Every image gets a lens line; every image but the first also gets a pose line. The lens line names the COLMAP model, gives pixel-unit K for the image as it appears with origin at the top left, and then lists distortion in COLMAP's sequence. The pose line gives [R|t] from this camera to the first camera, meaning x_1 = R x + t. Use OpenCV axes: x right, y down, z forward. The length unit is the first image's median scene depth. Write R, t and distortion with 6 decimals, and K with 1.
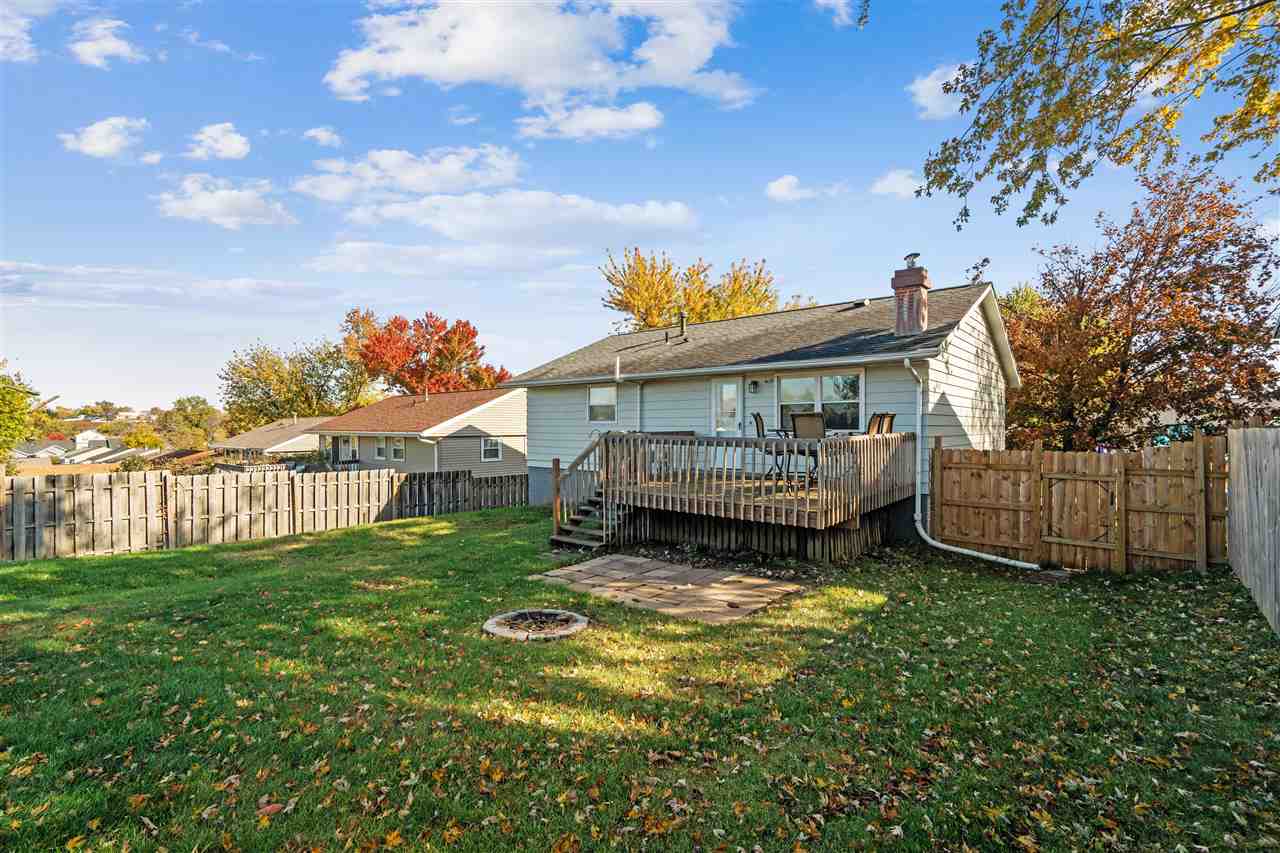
lens RADIAL K [[596.0, 0, 640.0], [0, 596.0, 426.5], [0, 0, 1]] dist [-0.000733, 0.000016]
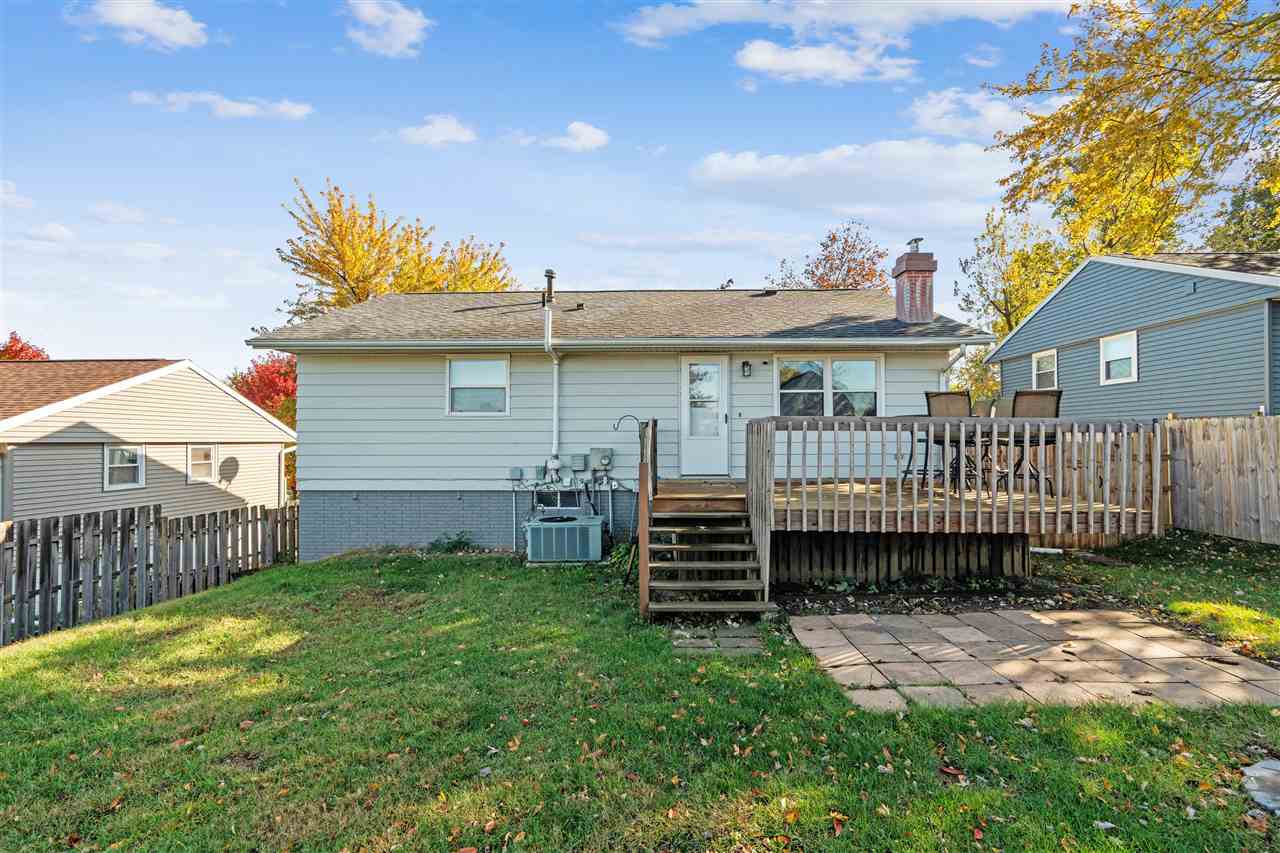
lens RADIAL K [[588.6, 0, 645.8], [0, 588.6, 419.8], [0, 0, 1]] dist [0.000046, 0.000292]
pose [[0.766145, 0.021499, 0.642309, -0.386889], [0.004730, 0.999225, -0.039087, 0.029444], [-0.642651, 0.032984, 0.765449, 0.463889]]
